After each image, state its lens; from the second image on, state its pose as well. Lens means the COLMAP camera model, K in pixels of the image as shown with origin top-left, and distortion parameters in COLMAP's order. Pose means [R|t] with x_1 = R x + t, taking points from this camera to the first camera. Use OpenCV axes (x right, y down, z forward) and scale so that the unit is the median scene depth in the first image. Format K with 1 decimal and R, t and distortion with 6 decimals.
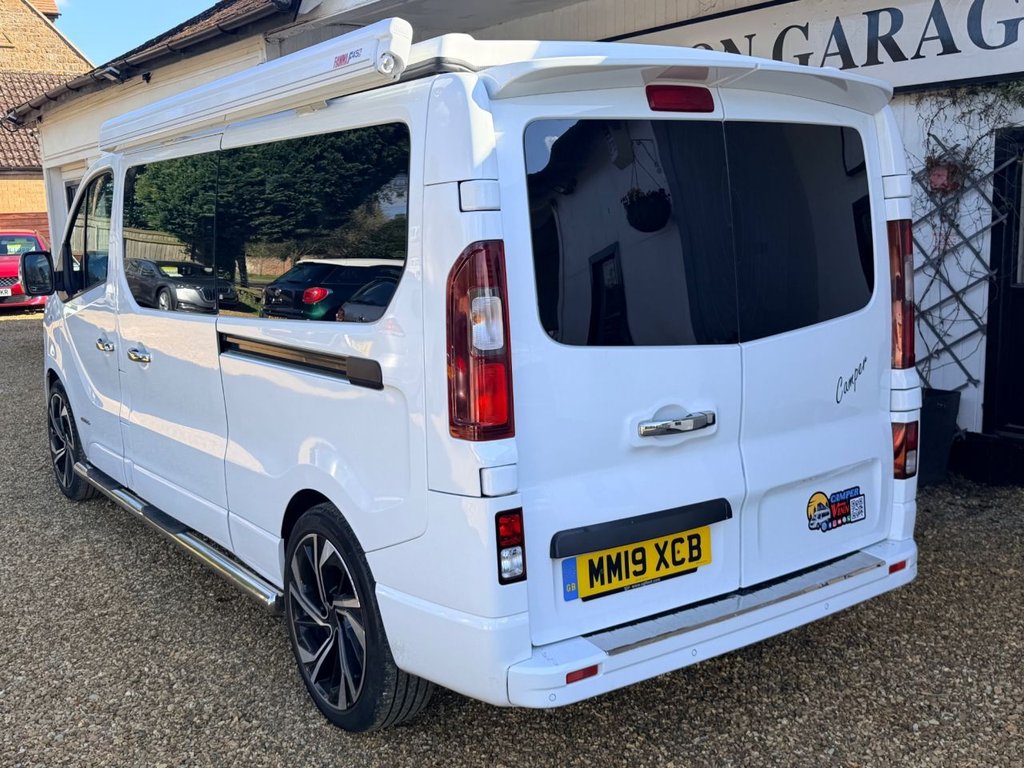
lens RADIAL K [[1051.6, 0, 512.0], [0, 1051.6, 384.0], [0, 0, 1]] dist [0.142935, -0.293473]
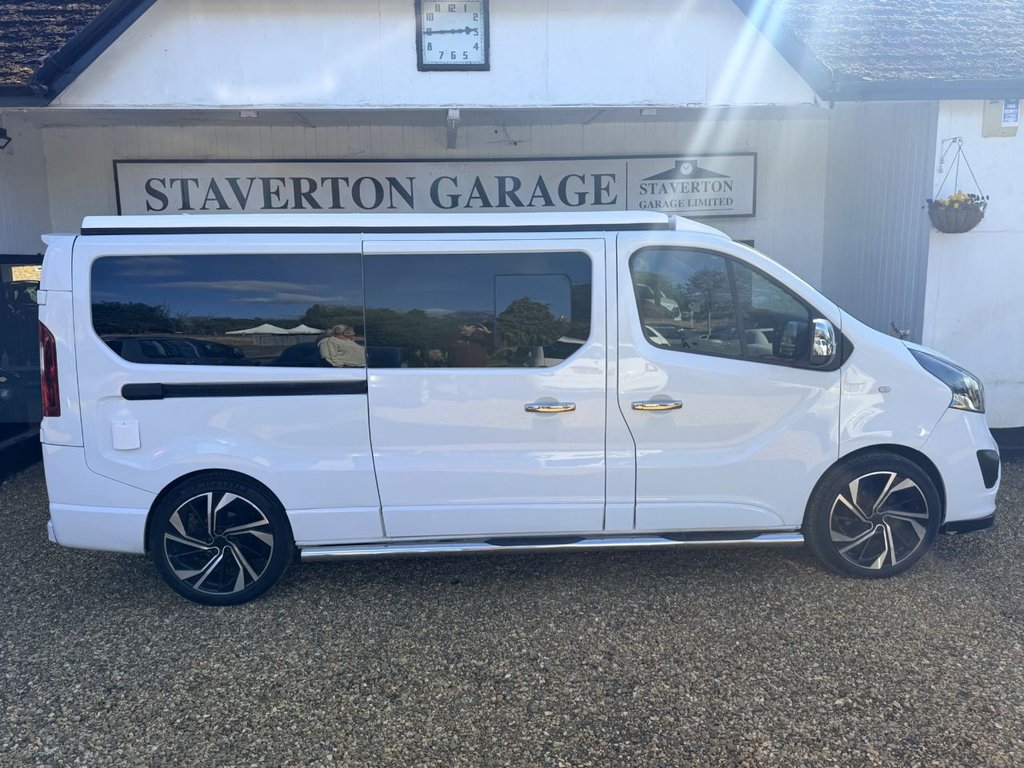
lens RADIAL K [[816.0, 0, 508.9], [0, 816.0, 393.2], [0, 0, 1]] dist [0.046116, -0.056504]
pose [[0.520828, -0.114406, 0.845961, -1.444542], [0.146719, 0.988229, 0.043316, -0.086722], [-0.840959, 0.101559, 0.531483, 0.522633]]
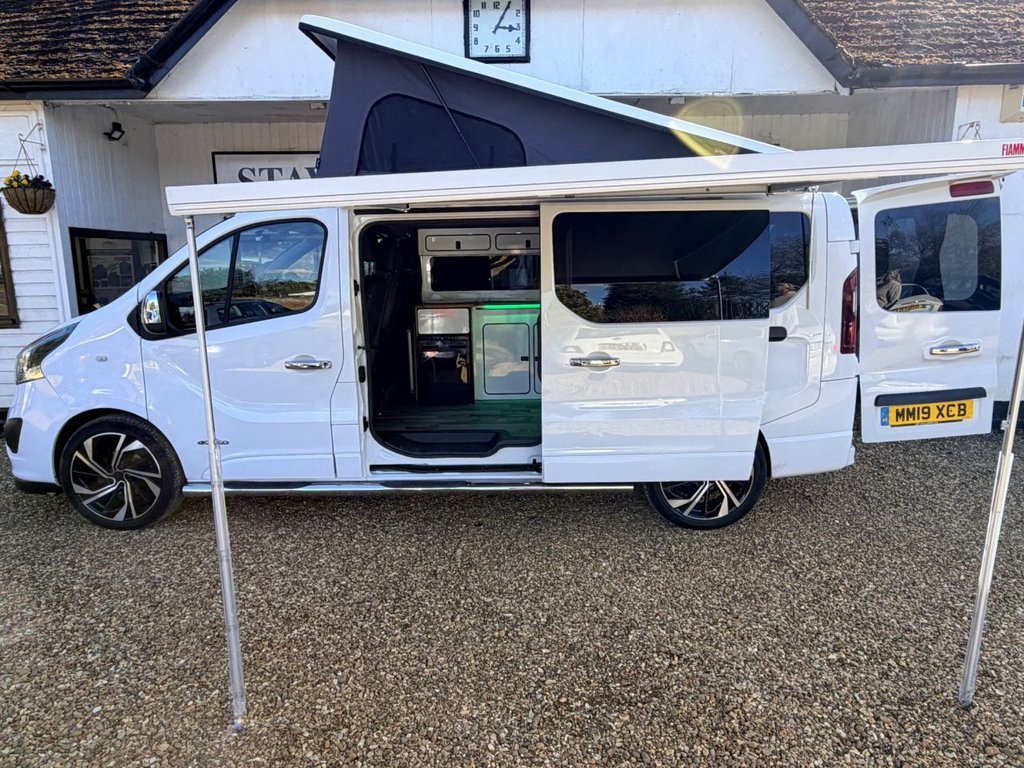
lens RADIAL K [[680.0, 0, 504.7], [0, 680.0, 390.9], [0, 0, 1]] dist [0.006079, -0.004765]
pose [[0.595173, -0.128360, 0.793280, -1.301913], [0.126582, 0.989812, 0.065191, -0.045169], [-0.793565, 0.061615, 0.605357, 0.546717]]
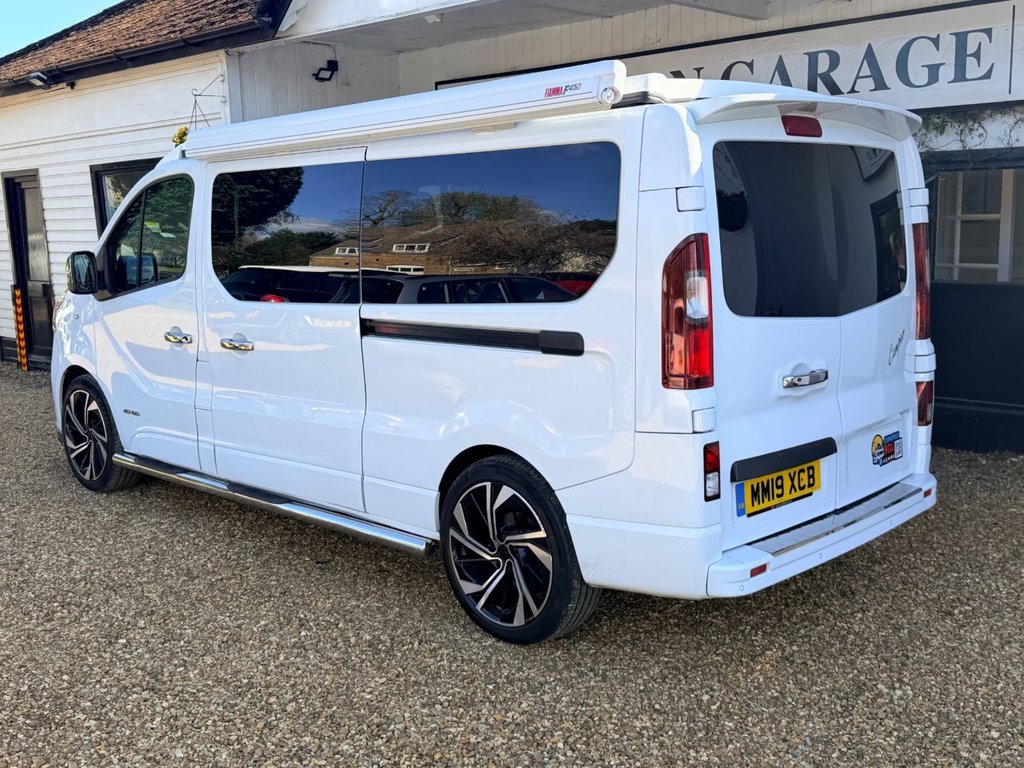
lens RADIAL K [[1051.6, 0, 512.0], [0, 1051.6, 384.0], [0, 0, 1]] dist [0.142935, -0.293473]
pose [[0.982634, -0.020836, 0.184382, -0.374385], [0.022977, 0.999691, -0.009486, 0.042075], [-0.184127, 0.013557, 0.982809, -0.175887]]
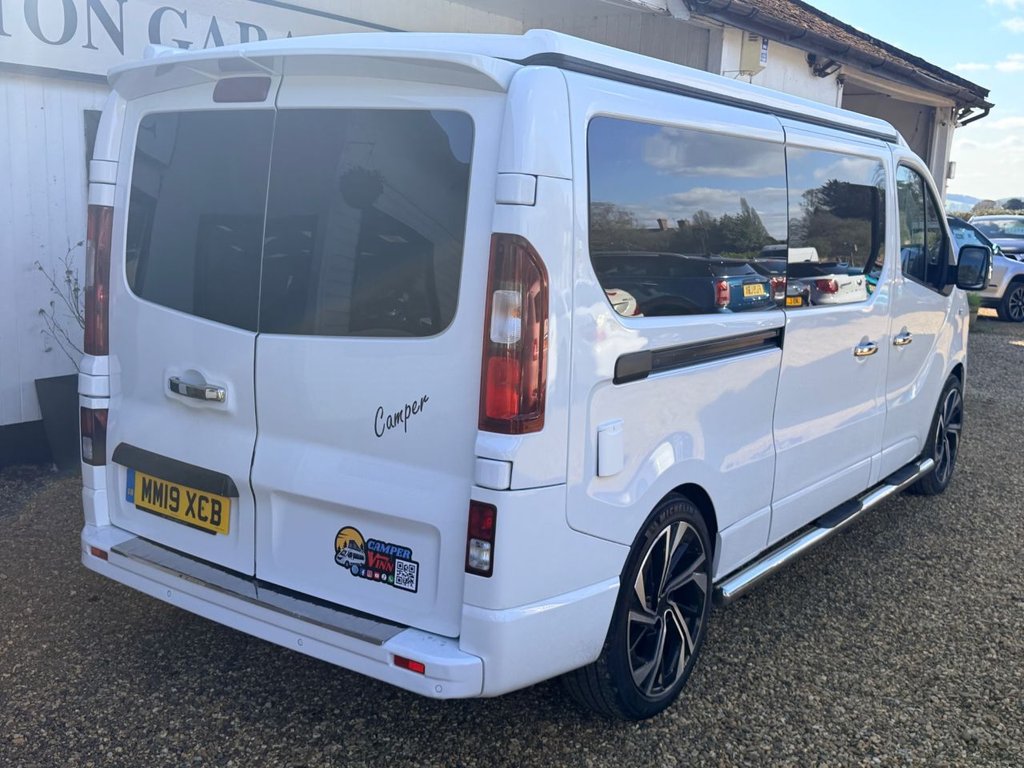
lens RADIAL K [[1051.6, 0, 512.0], [0, 1051.6, 384.0], [0, 0, 1]] dist [0.142935, -0.293473]
pose [[0.343357, 0.204058, -0.916770, 1.104190], [-0.201473, 0.969392, 0.140313, -0.162464], [0.917341, 0.136527, 0.373960, 0.769376]]
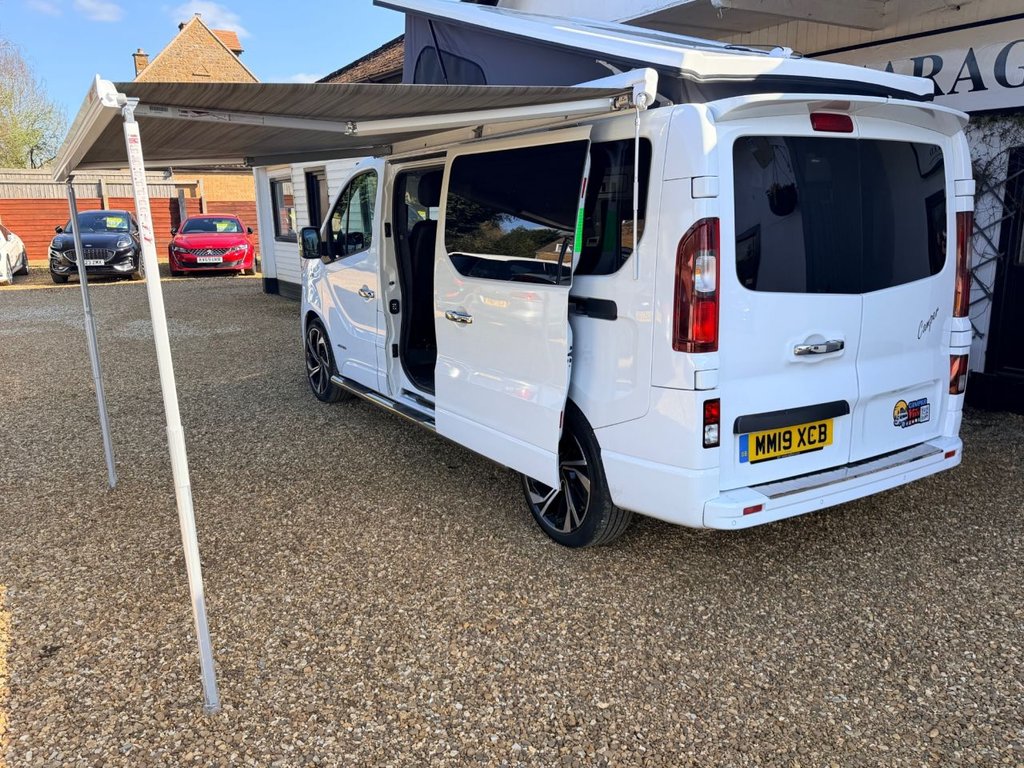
lens RADIAL K [[804.2, 0, 507.0], [0, 804.2, 389.3], [0, 0, 1]] dist [0.068610, -0.103909]
pose [[0.997571, 0.030638, -0.062560, -0.176105], [-0.026766, 0.997728, 0.061829, 0.032391], [0.064312, -0.060004, 0.996124, -0.132236]]
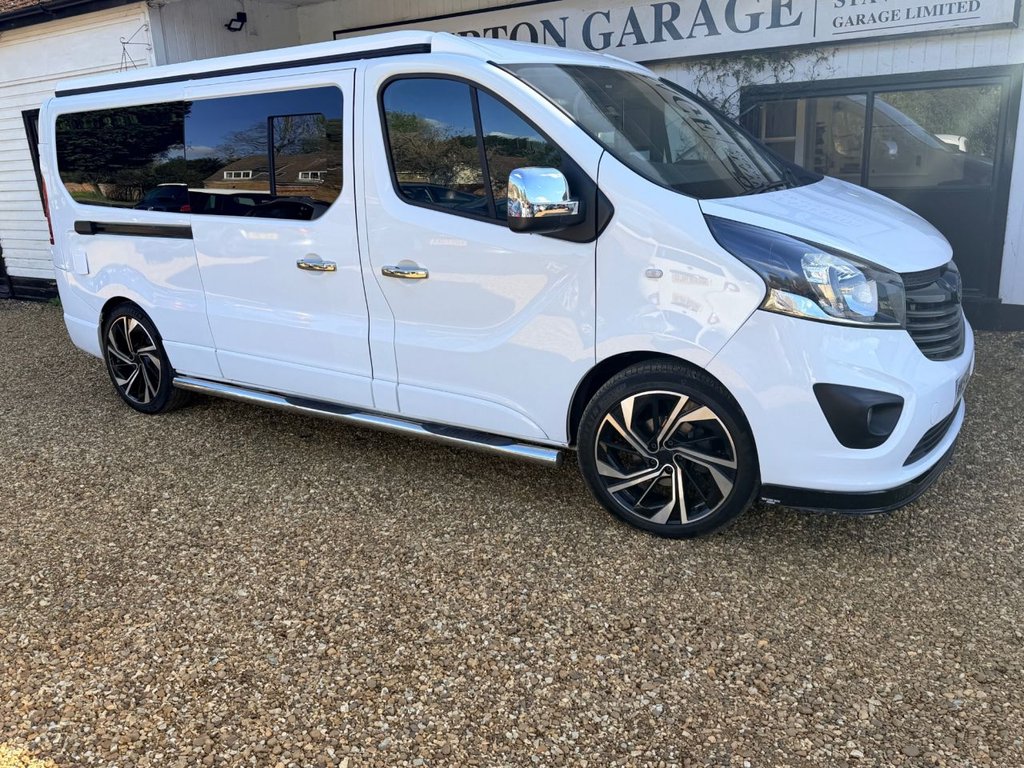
lens RADIAL K [[826.3, 0, 512.0], [0, 826.3, 384.0], [0, 0, 1]] dist [0.134744, -0.235192]
pose [[0.935764, -0.102602, 0.337369, -0.508303], [0.071762, 0.992122, 0.102680, 0.065158], [-0.345247, -0.071874, 0.935756, -0.094171]]
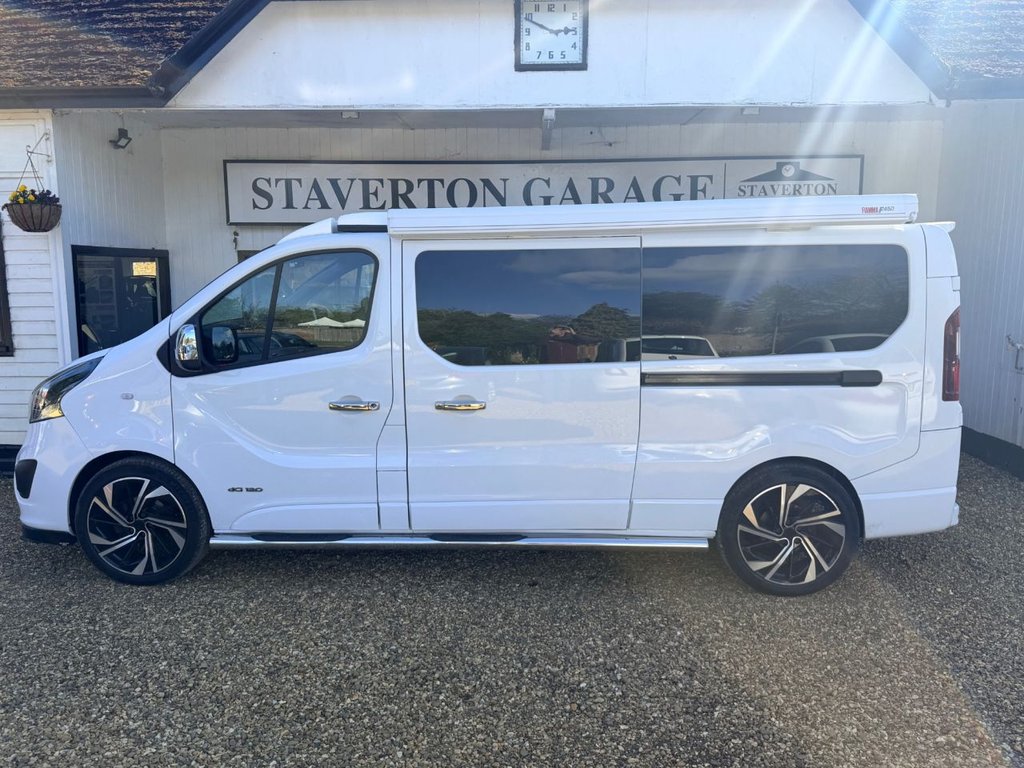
lens RADIAL K [[804.2, 0, 507.0], [0, 804.2, 389.3], [0, 0, 1]] dist [0.068610, -0.103909]
pose [[0.613773, -0.087553, 0.784613, -1.415760], [0.115153, 0.993131, 0.020741, -0.080529], [-0.781039, 0.077620, 0.619639, 0.539040]]
